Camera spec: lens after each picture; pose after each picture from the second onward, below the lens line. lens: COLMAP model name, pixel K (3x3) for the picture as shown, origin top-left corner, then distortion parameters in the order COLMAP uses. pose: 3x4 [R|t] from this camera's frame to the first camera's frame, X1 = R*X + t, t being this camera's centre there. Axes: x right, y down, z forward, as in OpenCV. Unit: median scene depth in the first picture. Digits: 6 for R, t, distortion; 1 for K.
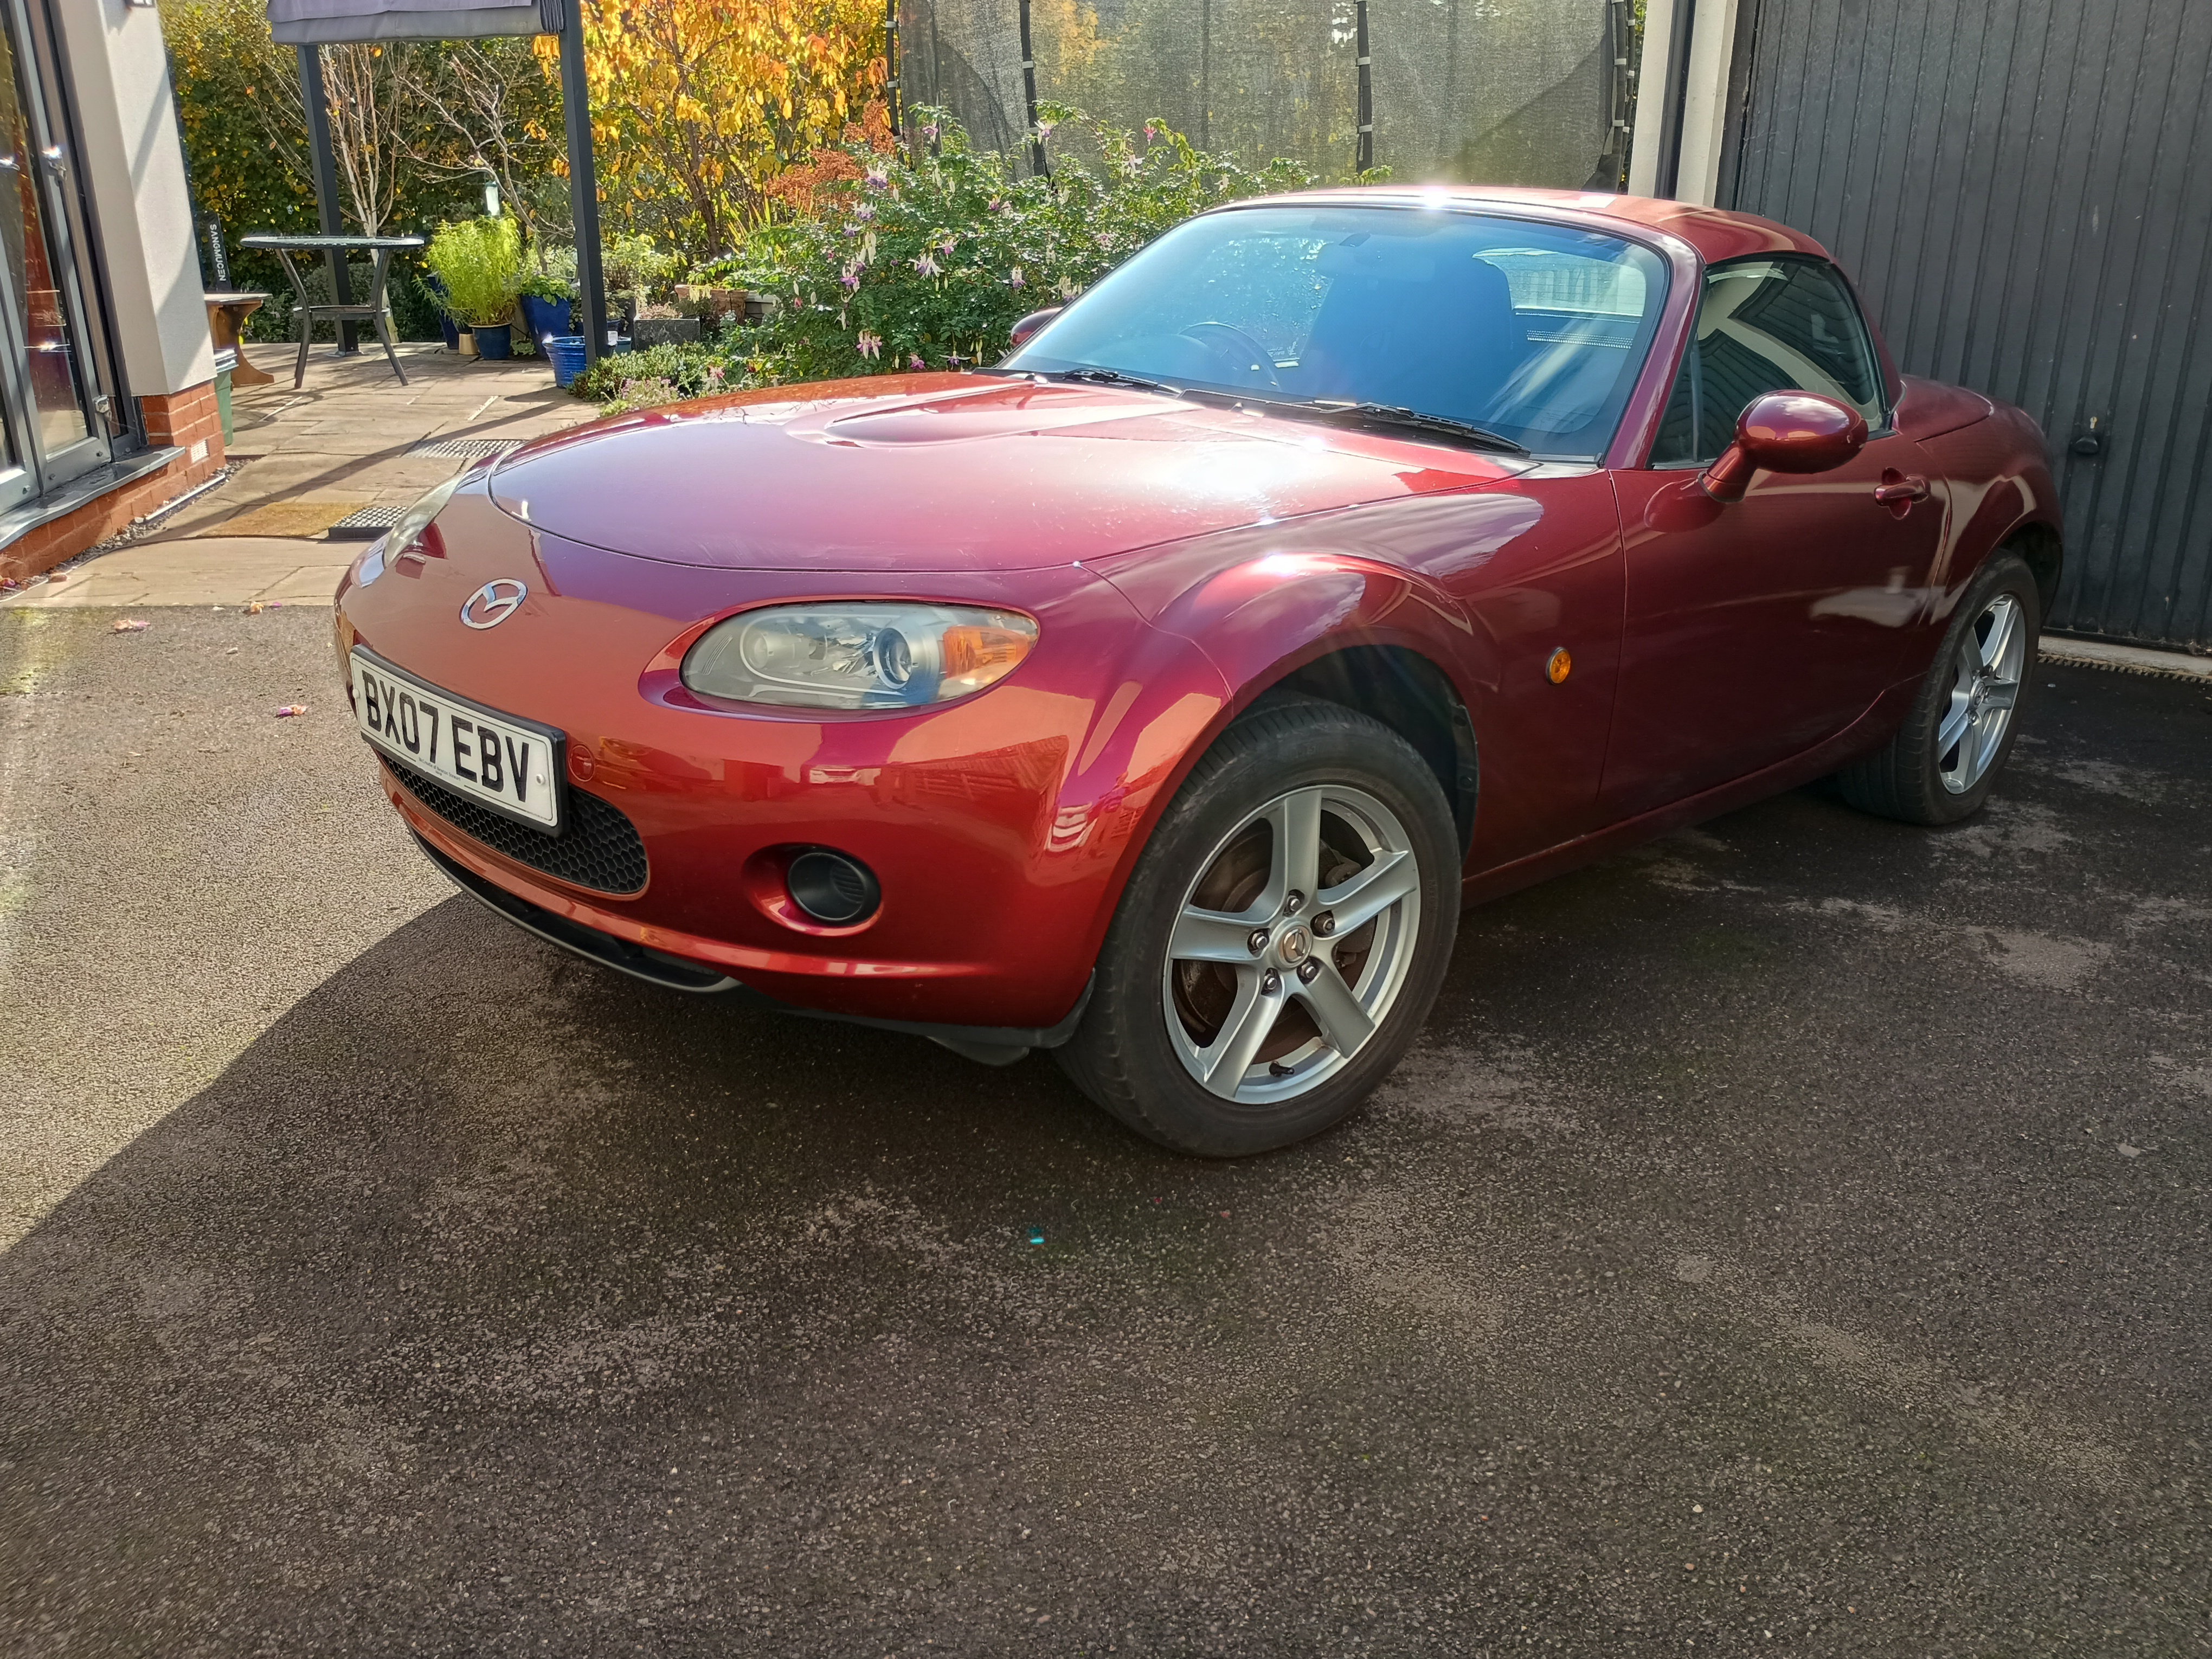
lens RADIAL K [[1866.7, 0, 1110.9], [0, 1866.7, 921.8], [0, 0, 1]] dist [0.058362, -0.068883]
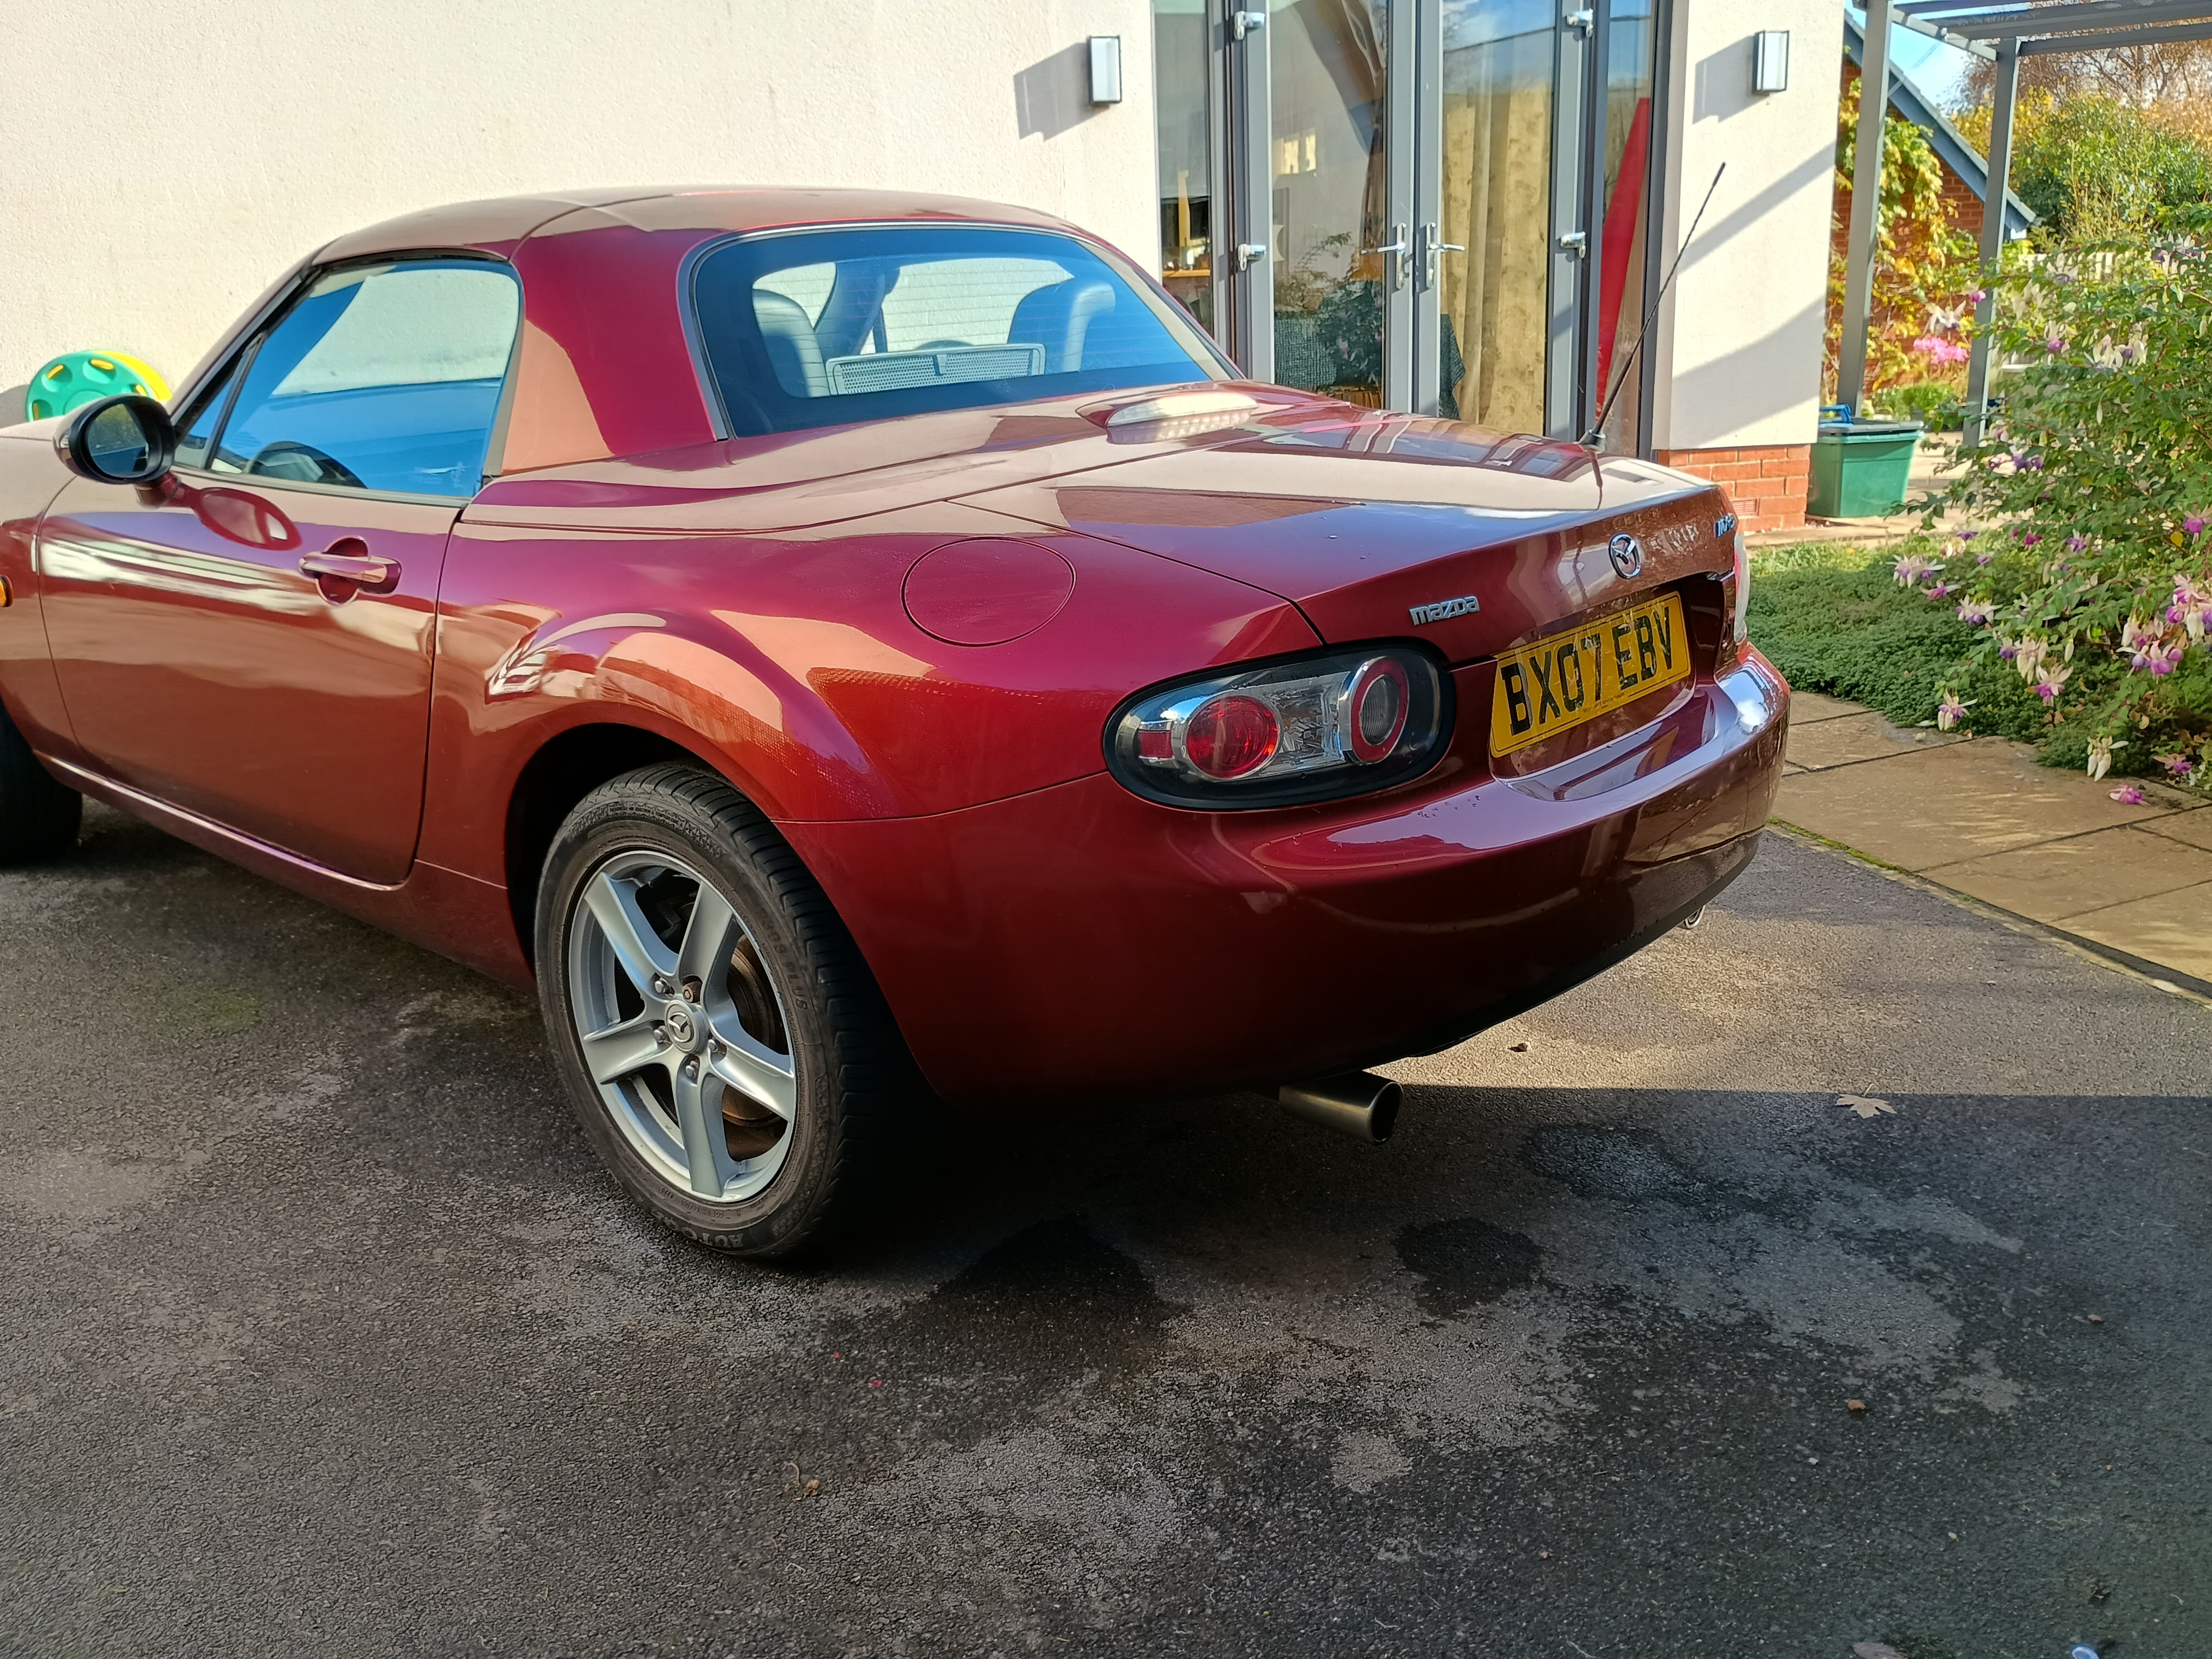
lens RADIAL K [[1866.7, 0, 1110.9], [0, 1866.7, 921.8], [0, 0, 1]] dist [0.058362, -0.068883]
pose [[0.050458, 0.298408, -0.953104, 1.132444], [-0.350786, 0.898813, 0.262839, -0.390111], [0.935095, 0.321073, 0.150030, 1.176704]]
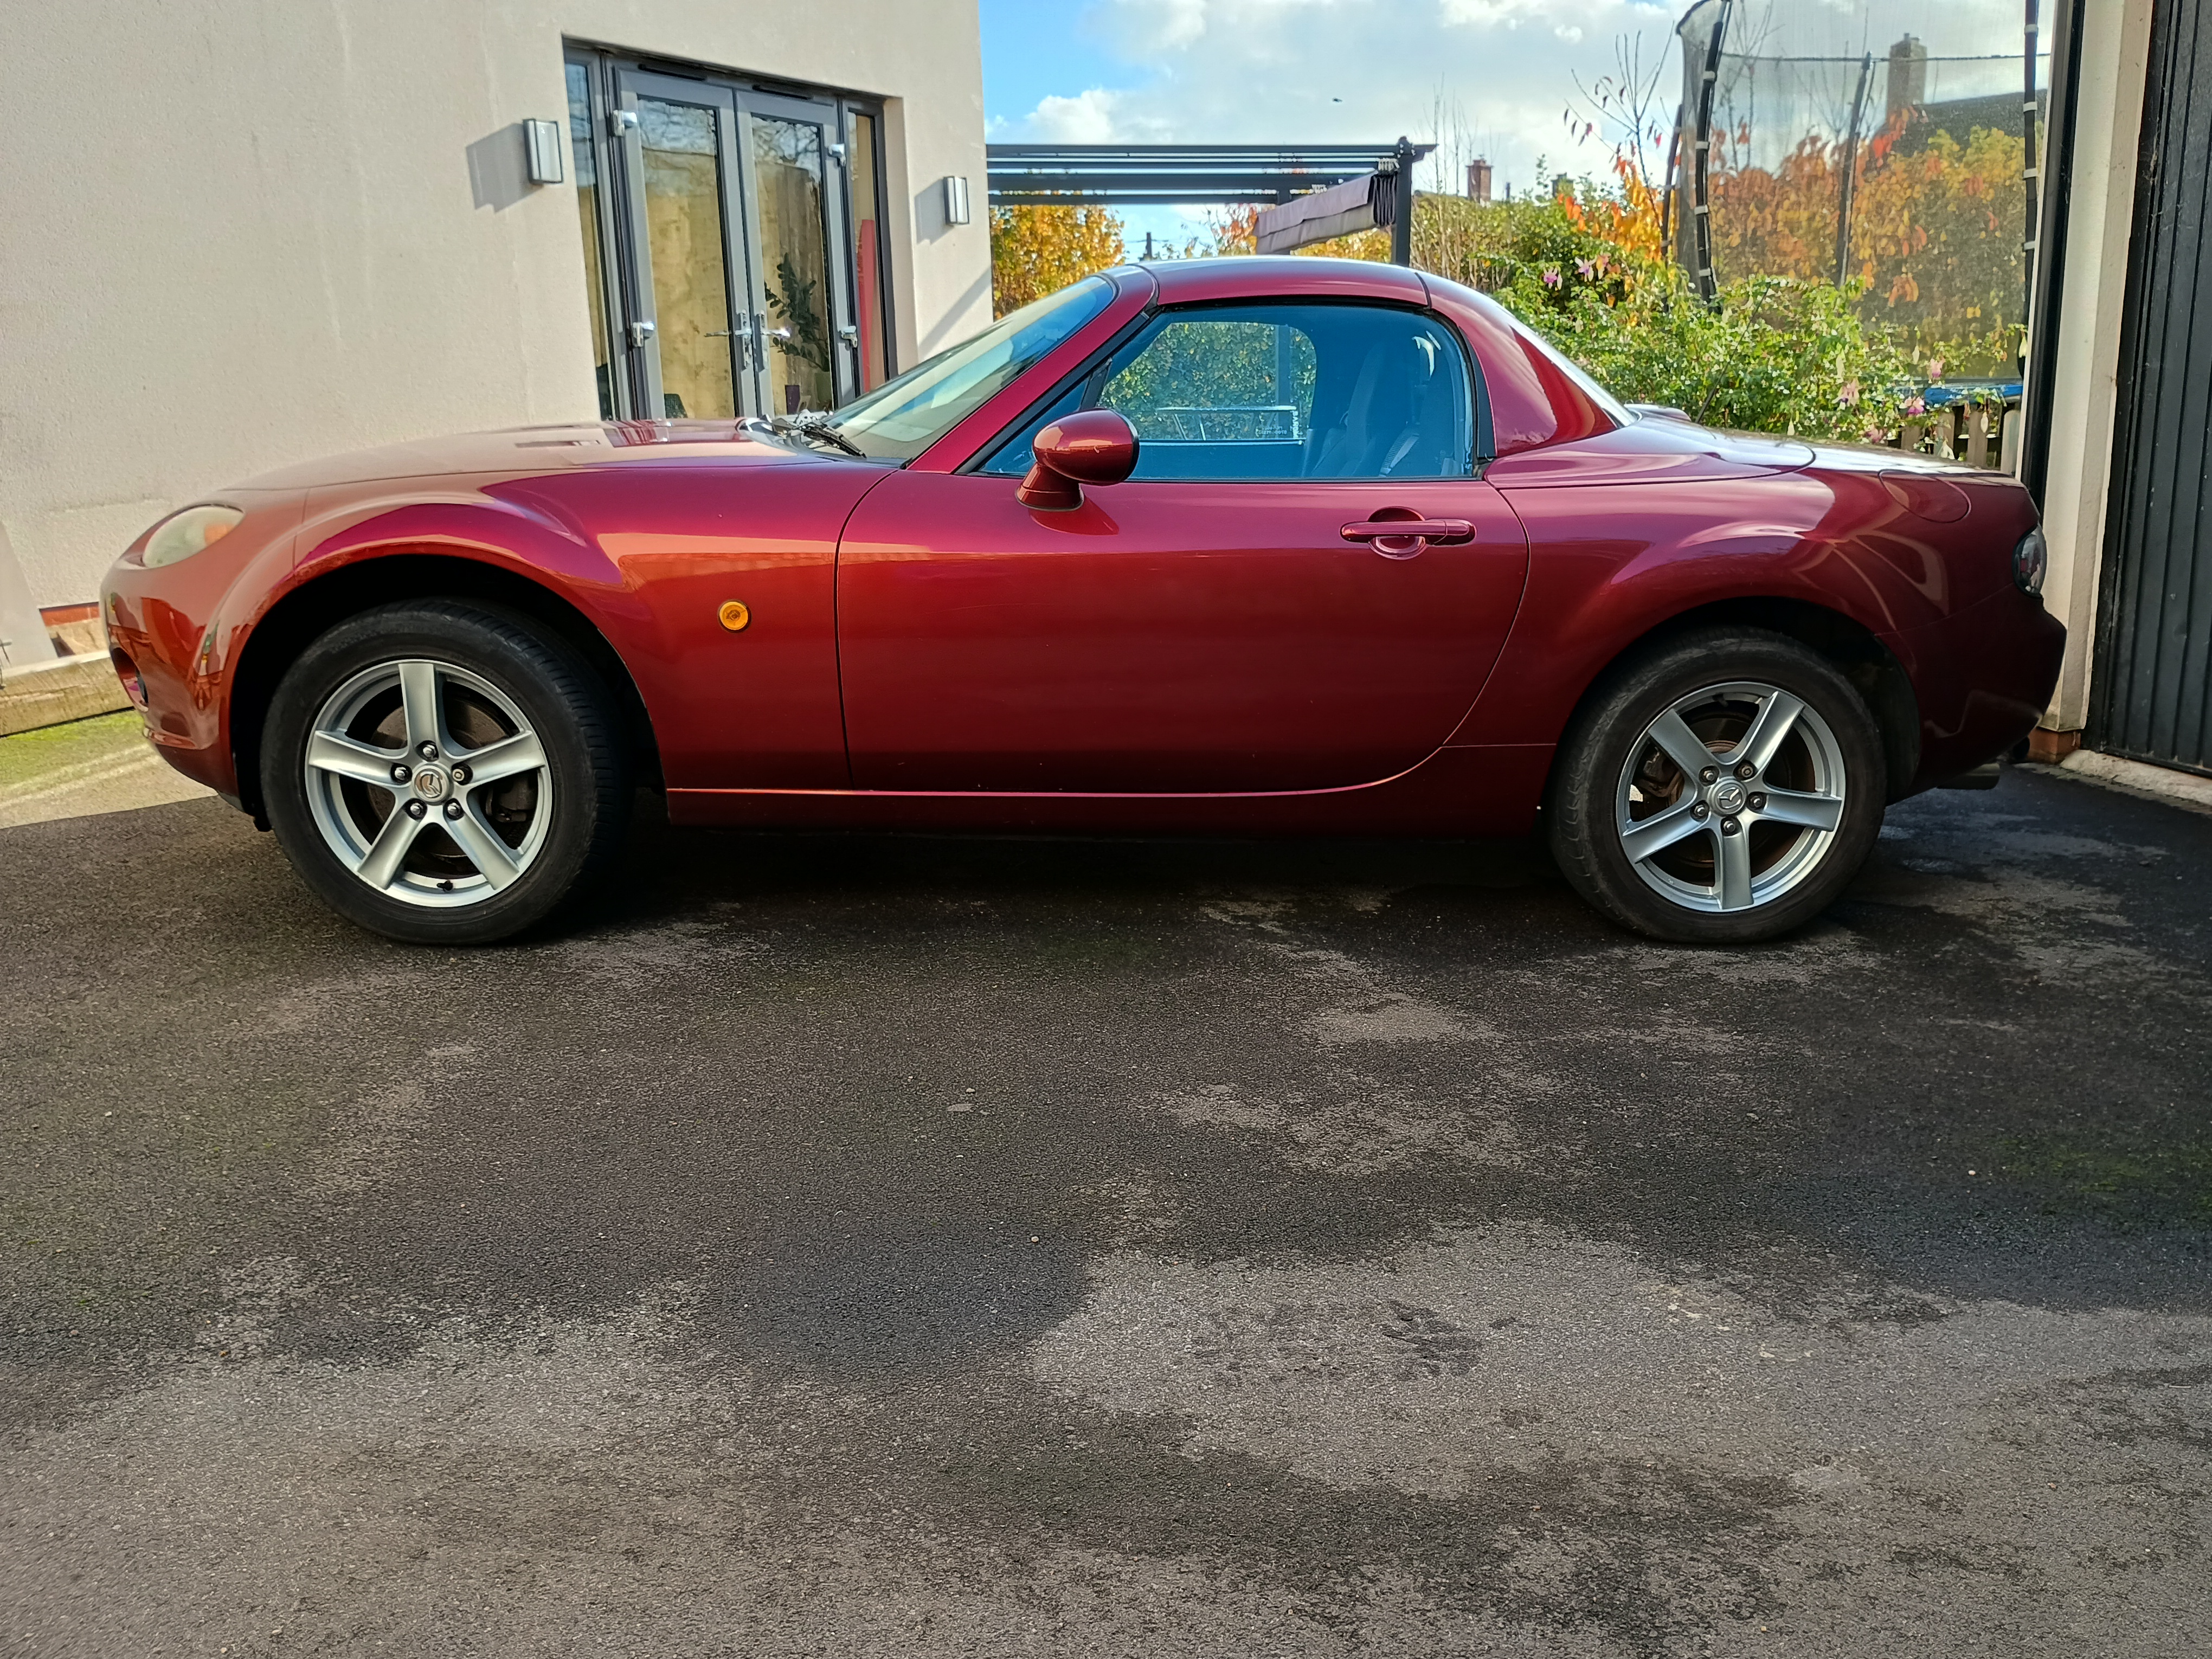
lens RADIAL K [[1866.7, 0, 1110.9], [0, 1866.7, 921.8], [0, 0, 1]] dist [0.058362, -0.068883]
pose [[0.758566, 0.158628, -0.631992, 0.916553], [-0.223910, 0.974309, -0.024206, 0.021930], [0.611916, 0.159871, 0.774596, 0.189635]]
